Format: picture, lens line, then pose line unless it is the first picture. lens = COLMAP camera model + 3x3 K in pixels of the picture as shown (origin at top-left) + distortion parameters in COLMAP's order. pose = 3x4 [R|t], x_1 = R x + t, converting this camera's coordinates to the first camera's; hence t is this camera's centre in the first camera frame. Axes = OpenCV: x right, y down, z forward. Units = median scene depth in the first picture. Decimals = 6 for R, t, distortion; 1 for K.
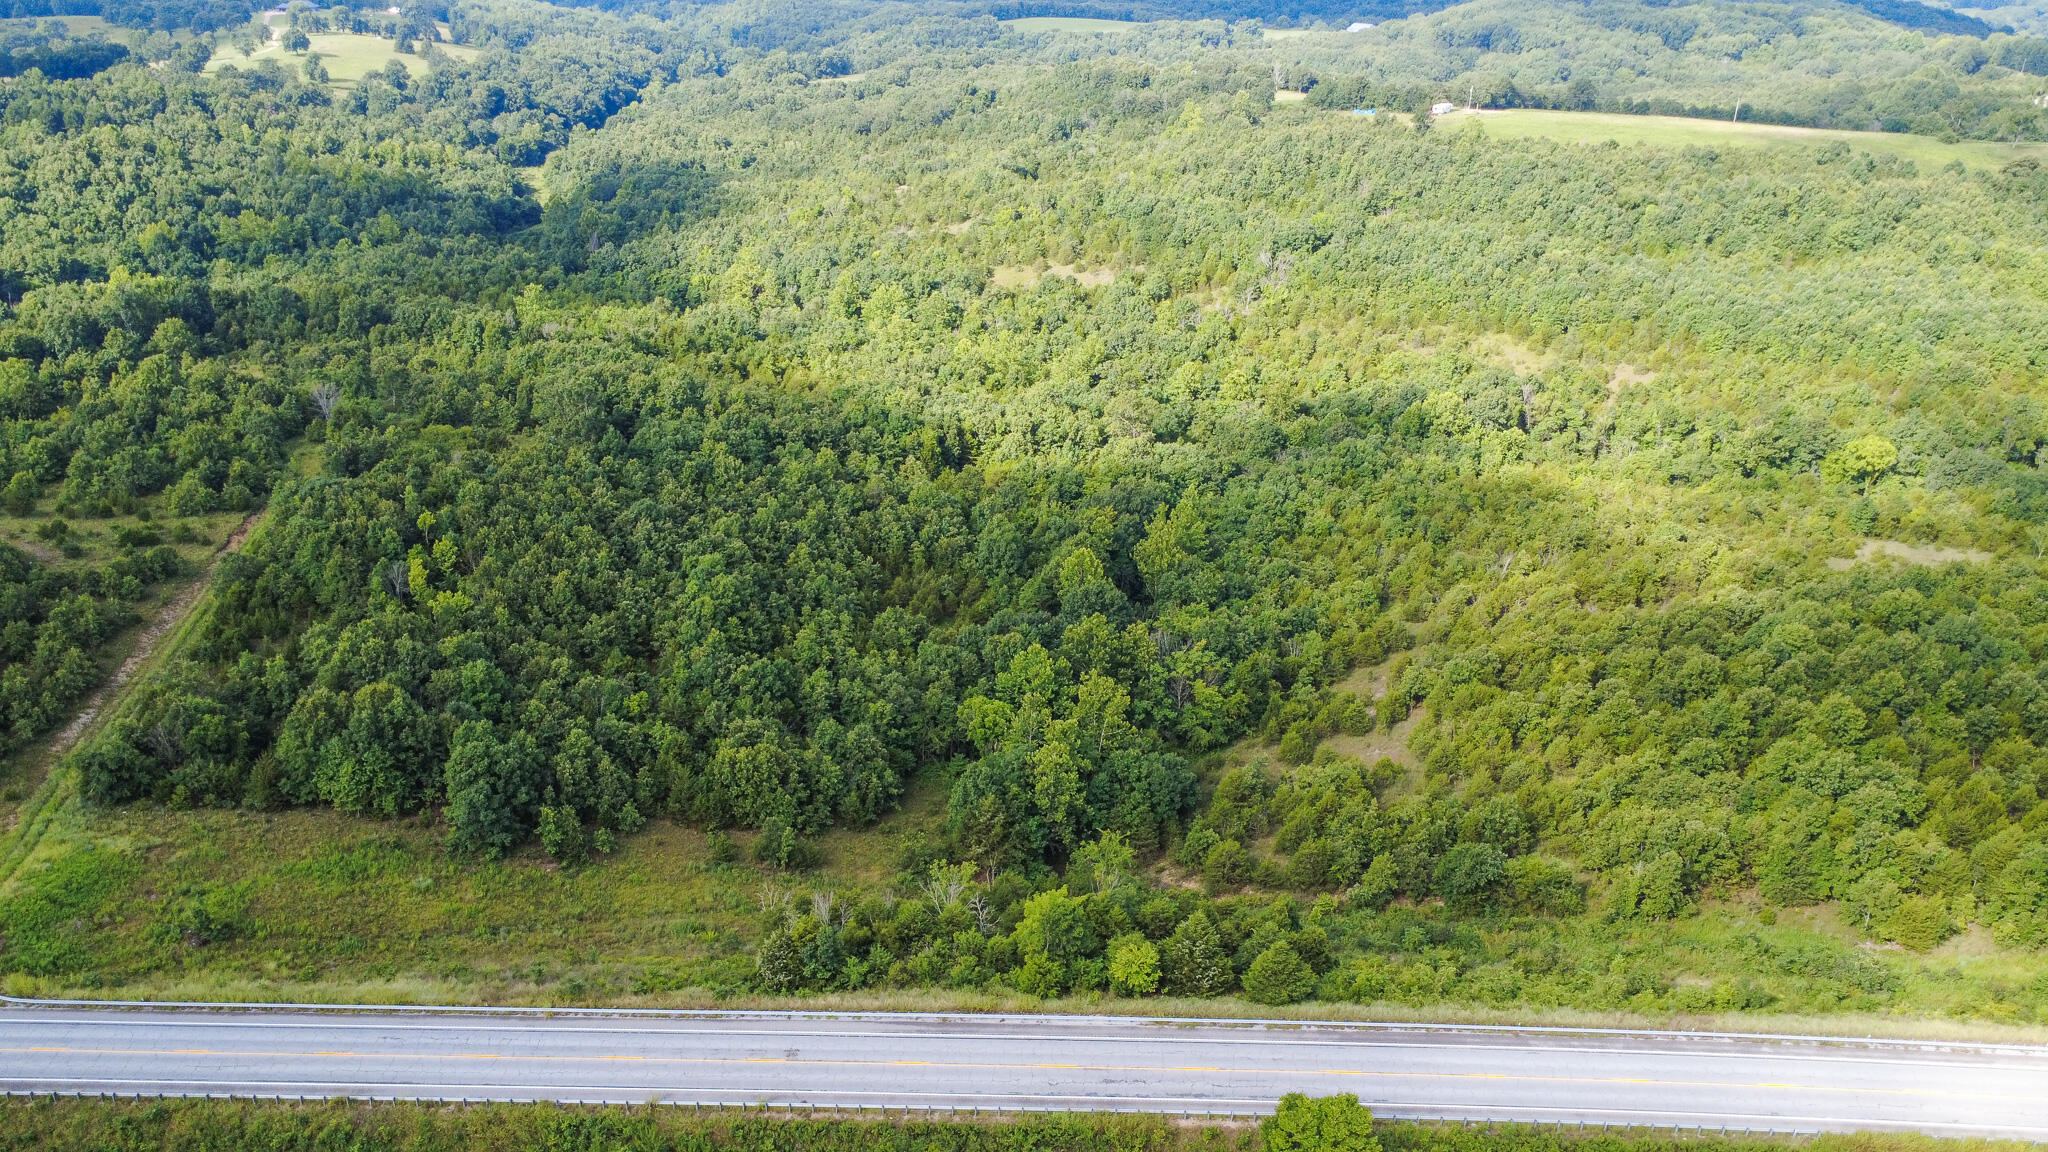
lens RADIAL K [[1531.1, 0, 1025.1], [0, 1531.1, 573.8], [0, 0, 1]] dist [0.002689, -0.002938]
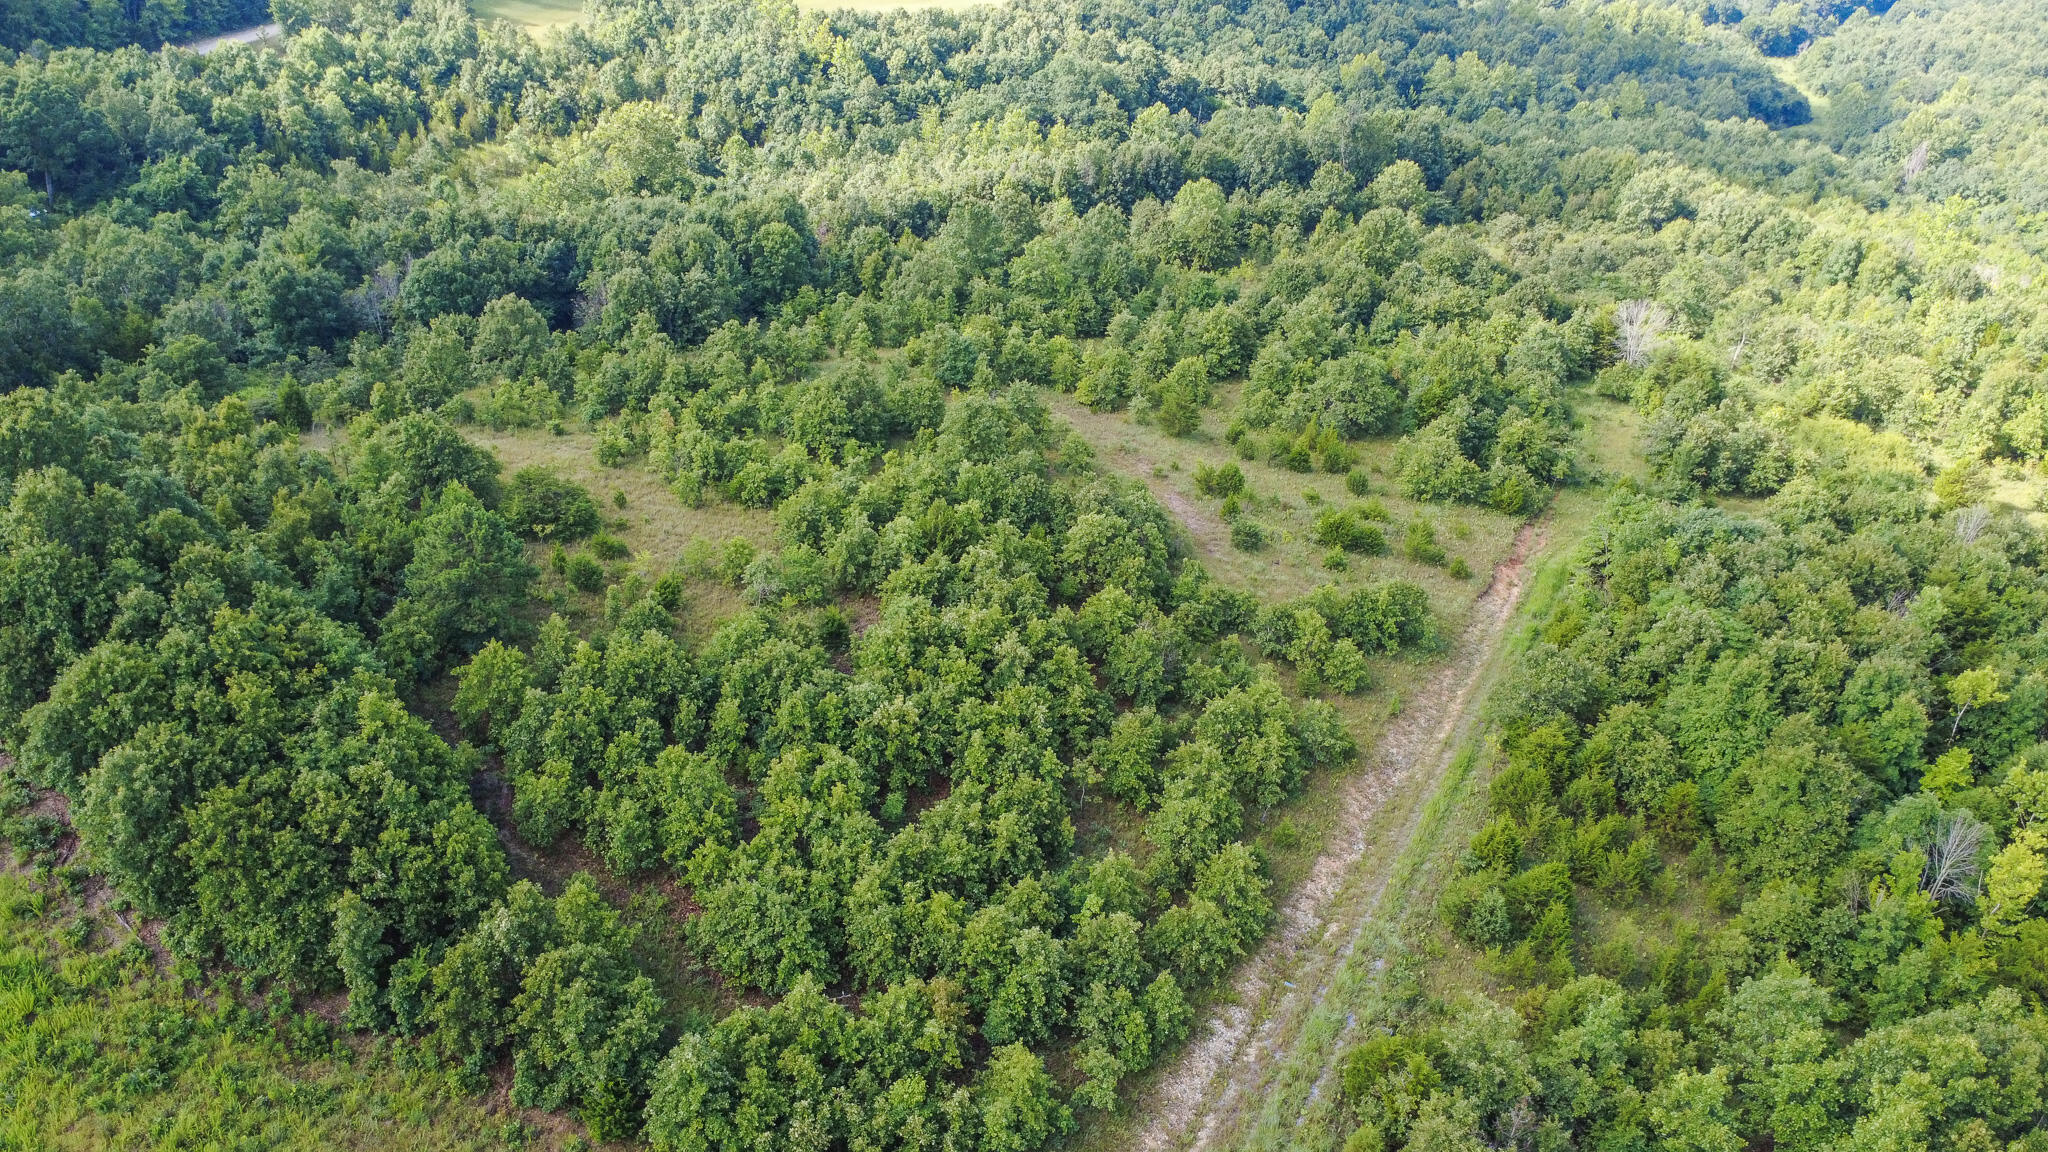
lens RADIAL K [[1531.1, 0, 1022.0], [0, 1531.1, 577.9], [0, 0, 1]] dist [0.002689, -0.002938]
pose [[0.778706, 0.295405, -0.553491, -0.267902], [-0.266034, 0.954447, 0.135118, -0.036725], [0.568192, 0.042030, 0.821822, 0.361342]]
